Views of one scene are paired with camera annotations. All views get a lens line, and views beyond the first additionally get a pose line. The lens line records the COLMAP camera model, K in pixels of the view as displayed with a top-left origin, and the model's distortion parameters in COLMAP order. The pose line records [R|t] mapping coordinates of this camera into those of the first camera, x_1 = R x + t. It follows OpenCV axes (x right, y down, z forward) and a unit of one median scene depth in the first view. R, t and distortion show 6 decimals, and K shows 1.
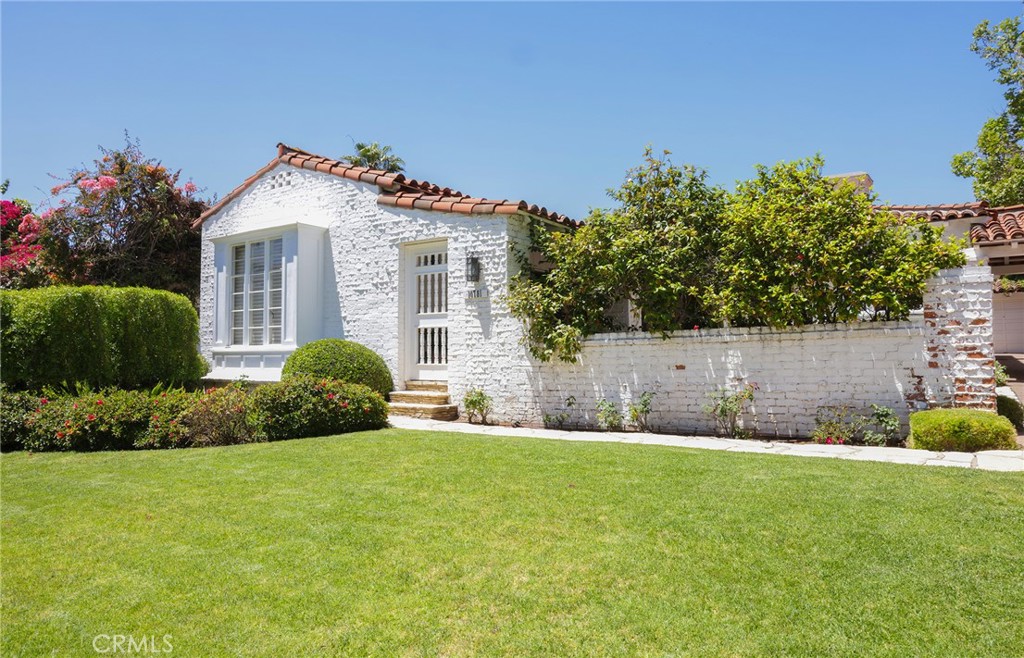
lens RADIAL K [[689.5, 0, 508.1], [0, 689.5, 344.2], [0, 0, 1]] dist [-0.075478, 0.049269]
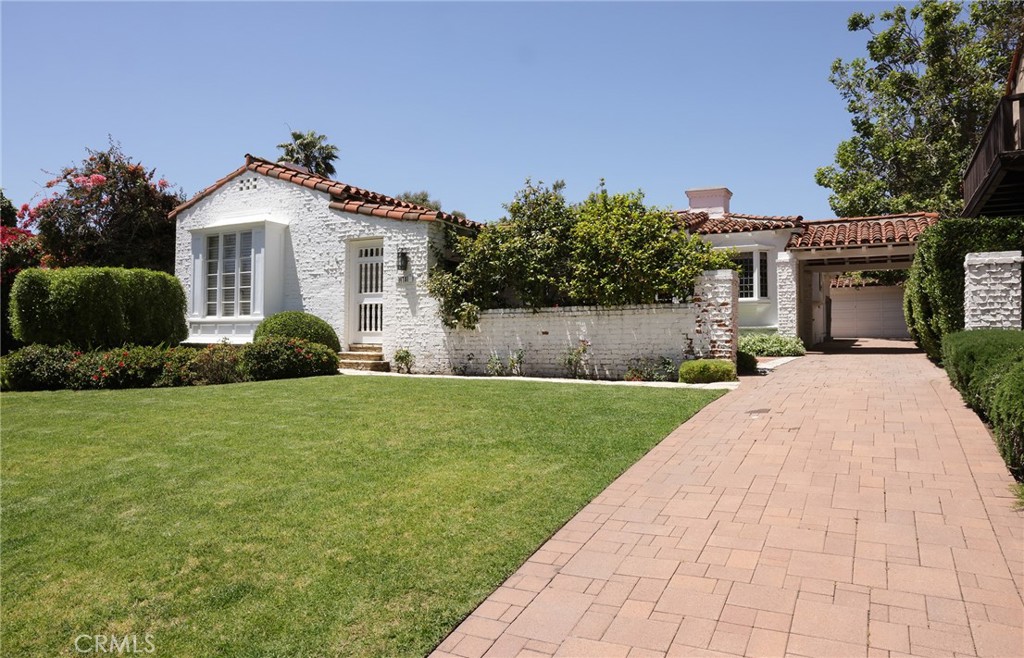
lens RADIAL K [[689.5, 0, 505.4], [0, 689.5, 350.0], [0, 0, 1]] dist [-0.075478, 0.049269]
pose [[0.995077, 0.011620, 0.098422, 0.018821], [-0.014754, 0.999405, 0.031176, 0.020028], [-0.098001, -0.032474, 0.994656, -0.353528]]
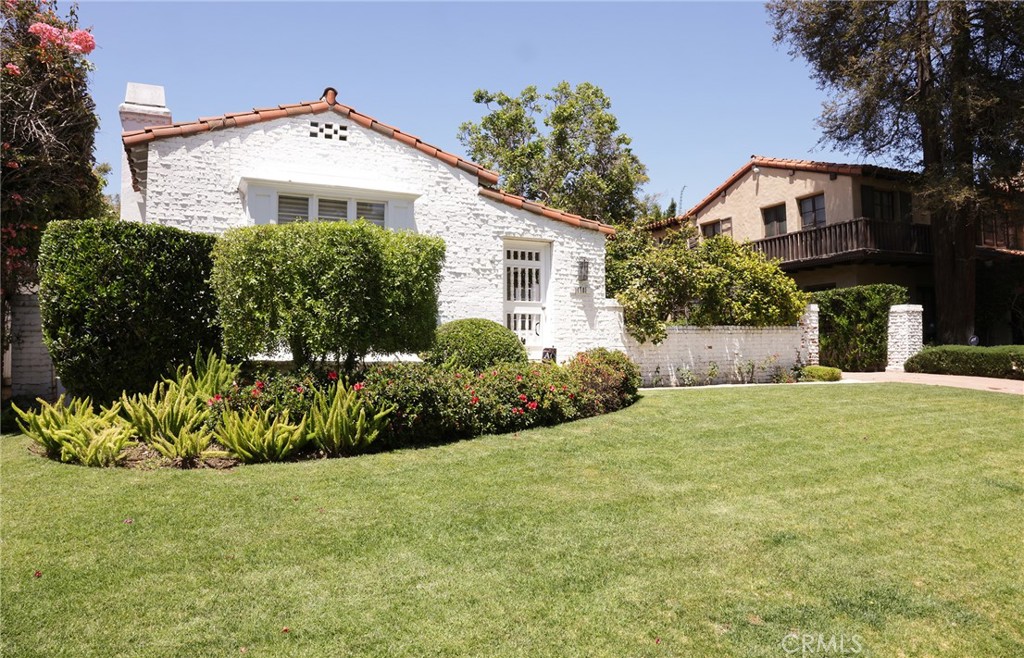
lens RADIAL K [[683.6, 0, 505.3], [0, 683.6, 328.5], [0, 0, 1]] dist [-0.003032, 0.012159]
pose [[0.522436, 0.044862, 0.851497, -1.140585], [-0.012933, 0.998917, -0.044694, 0.054202], [-0.852580, 0.012337, 0.522451, 0.438192]]
